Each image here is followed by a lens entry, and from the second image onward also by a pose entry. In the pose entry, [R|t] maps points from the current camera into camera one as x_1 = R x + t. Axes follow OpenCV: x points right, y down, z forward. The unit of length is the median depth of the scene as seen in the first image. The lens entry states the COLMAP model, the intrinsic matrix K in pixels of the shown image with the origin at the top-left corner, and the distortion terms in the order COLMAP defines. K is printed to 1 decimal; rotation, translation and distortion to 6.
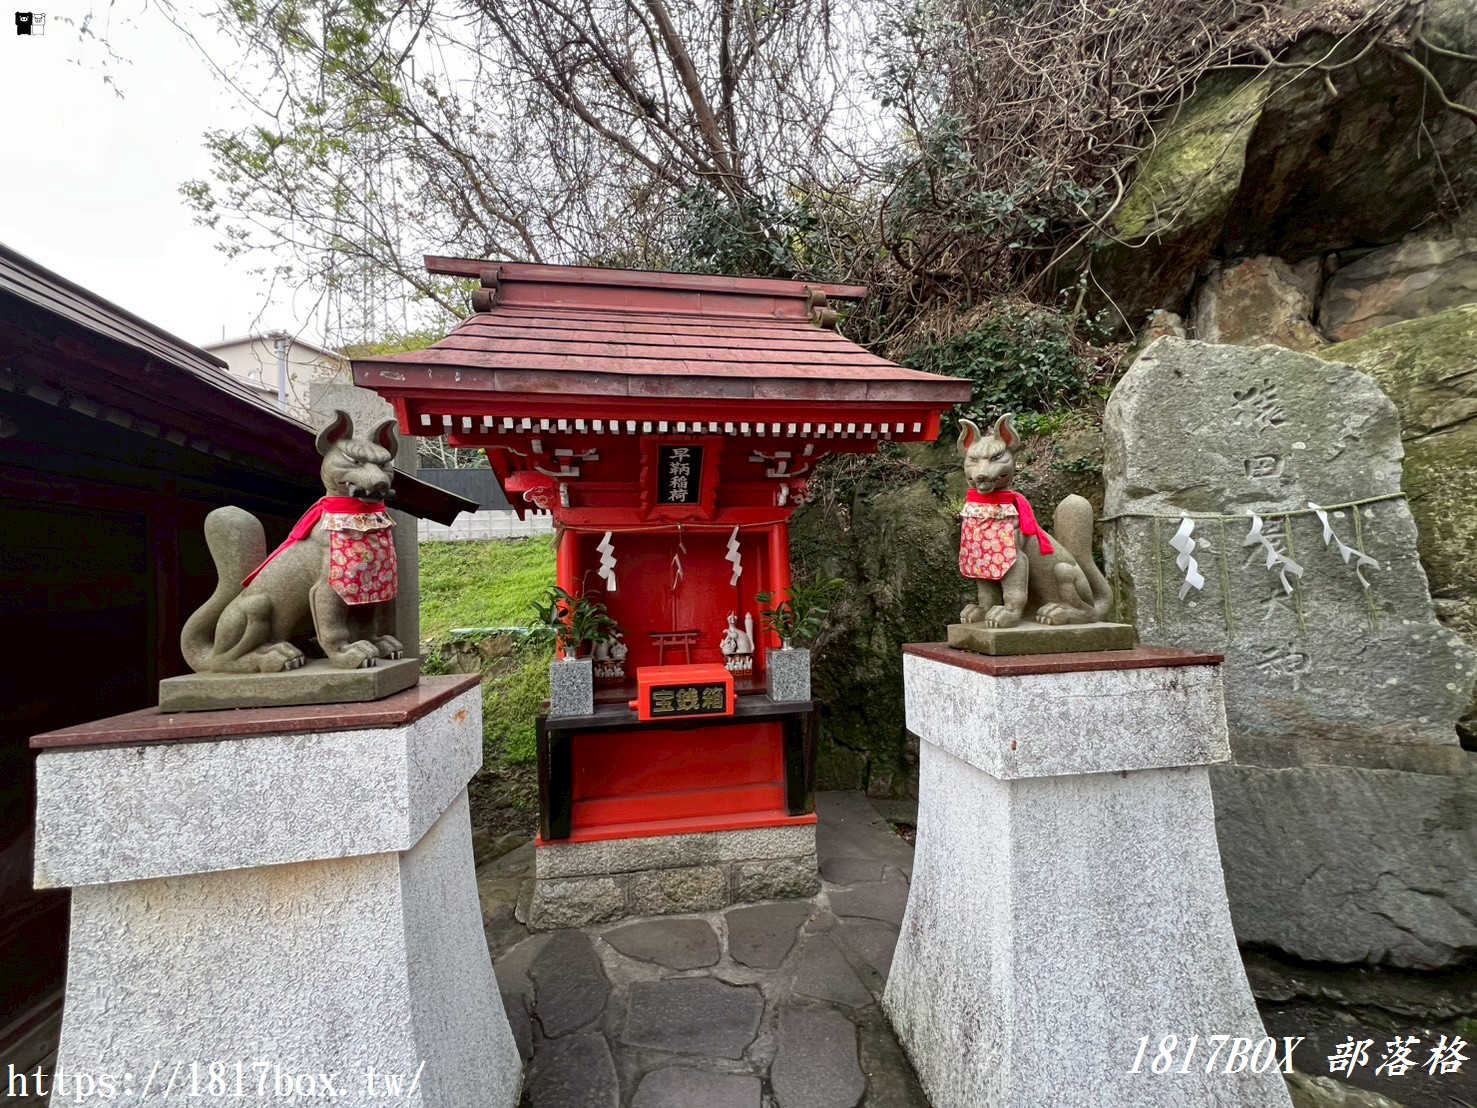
lens RADIAL K [[579.9, 0, 738.5], [0, 579.9, 554.0], [0, 0, 1]] dist [-0.001173, 0.000214]
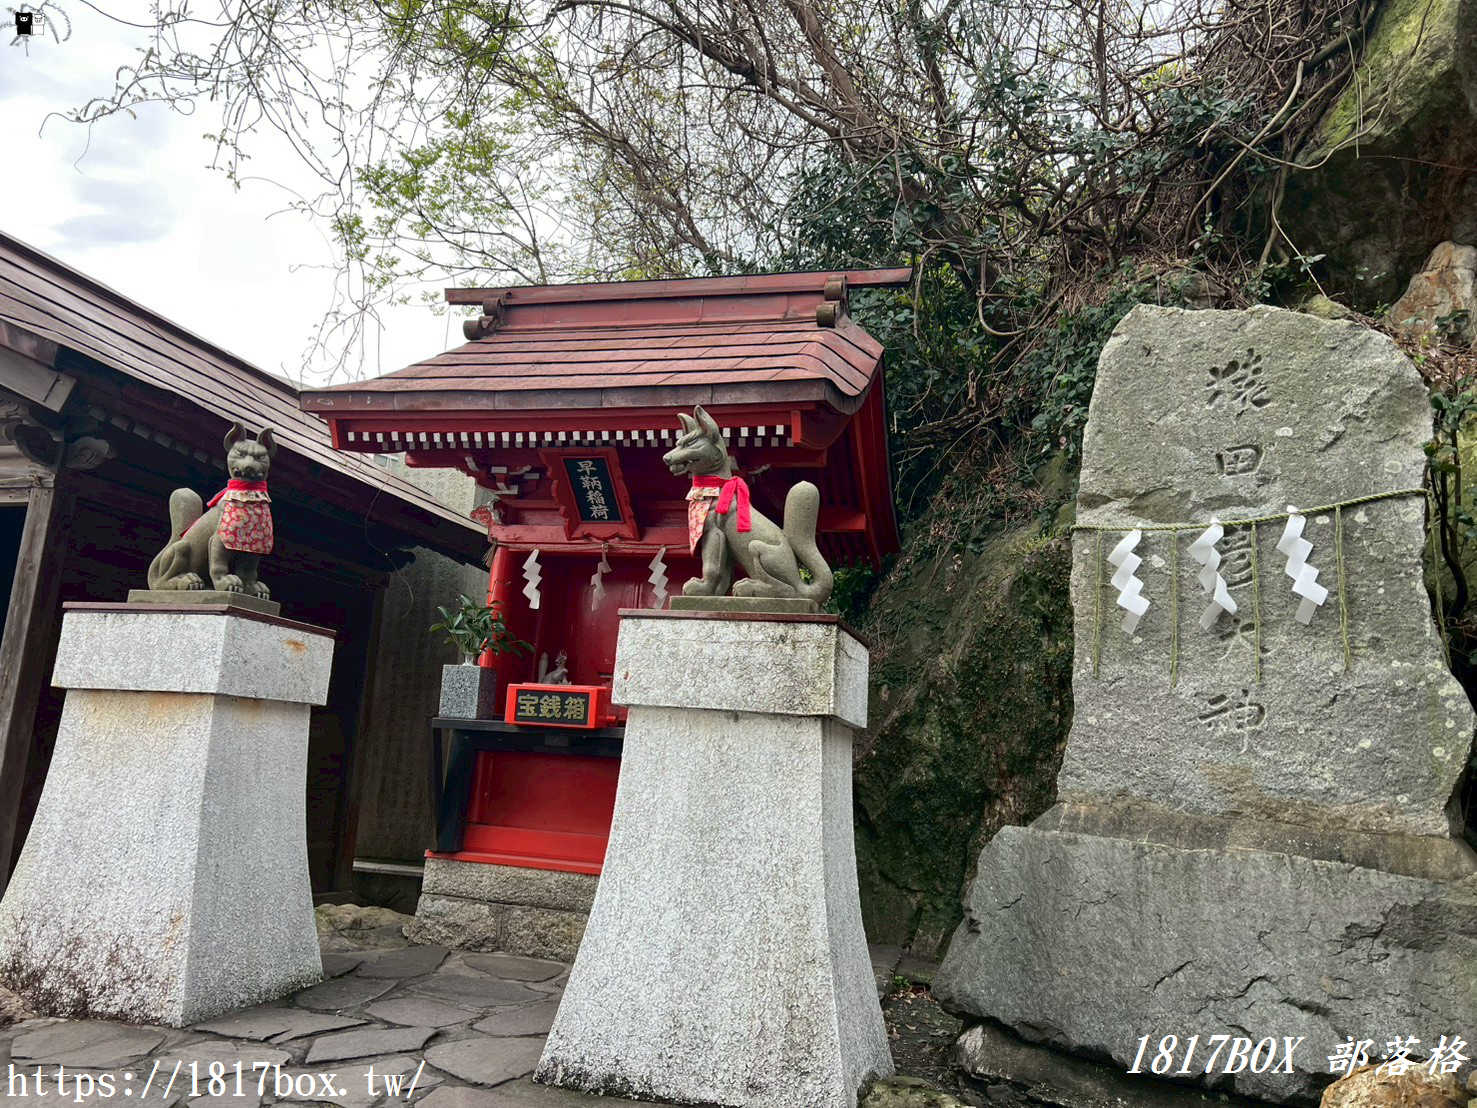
lens RADIAL K [[1062.3, 0, 738.5], [0, 1062.3, 554.0], [0, 0, 1]] dist [0.052653, -0.057045]
pose [[0.908988, 0.006873, -0.416766, 0.933611], [-0.071261, 0.987706, -0.139135, 0.218078], [0.410686, 0.156171, 0.898302, -0.523586]]
